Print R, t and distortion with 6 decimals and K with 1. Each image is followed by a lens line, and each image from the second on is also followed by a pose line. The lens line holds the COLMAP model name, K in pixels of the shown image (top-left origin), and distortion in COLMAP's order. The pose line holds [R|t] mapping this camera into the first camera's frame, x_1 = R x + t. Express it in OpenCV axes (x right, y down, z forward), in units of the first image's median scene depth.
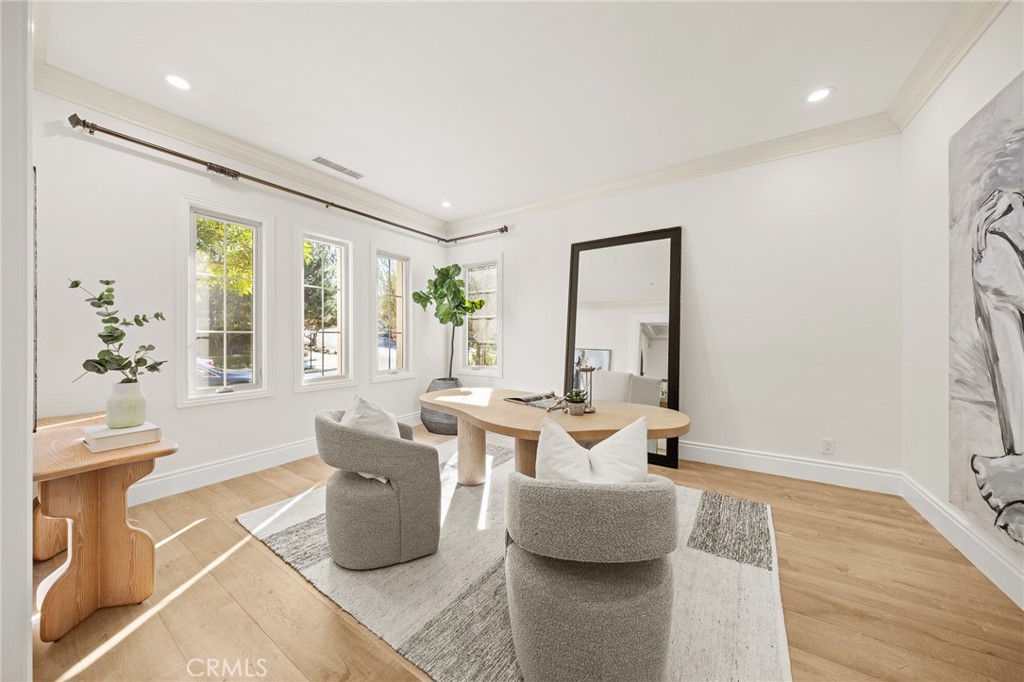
lens RADIAL K [[340.6, 0, 512.0], [0, 340.6, 341.0], [0, 0, 1]] dist [-0.017048, 0.000087]
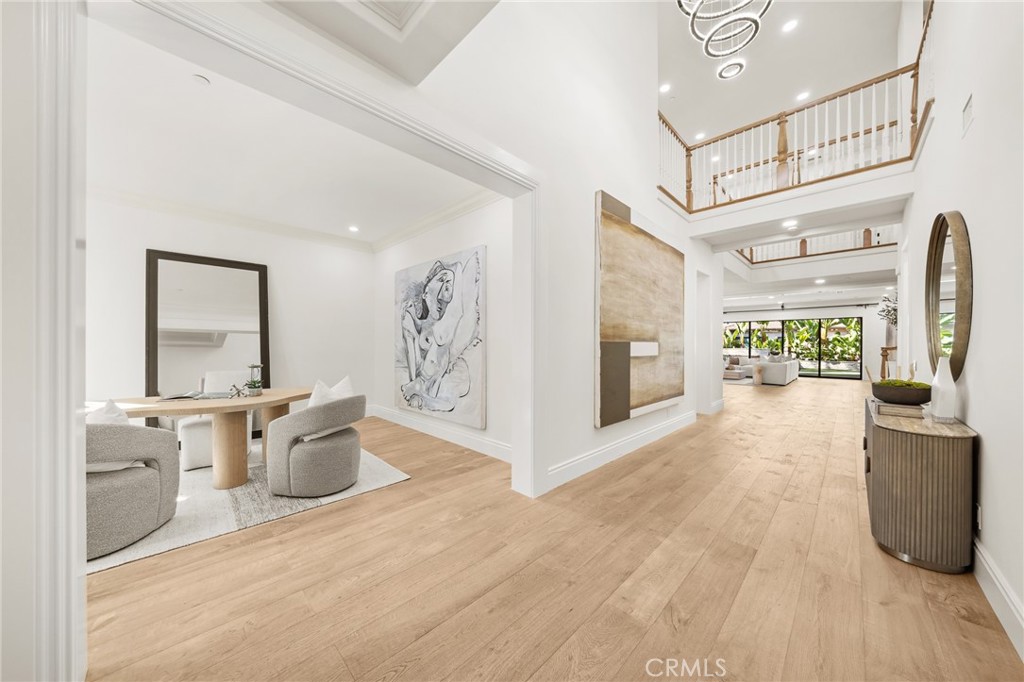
lens RADIAL K [[347.3, 0, 507.3], [0, 347.3, 338.2], [0, 0, 1]] dist [0.019047, -0.000068]
pose [[0.203383, 0.020663, 0.978881, -1.472360], [0.001251, 0.999771, -0.021364, -0.006836], [-0.979098, 0.005569, 0.203311, -0.562490]]
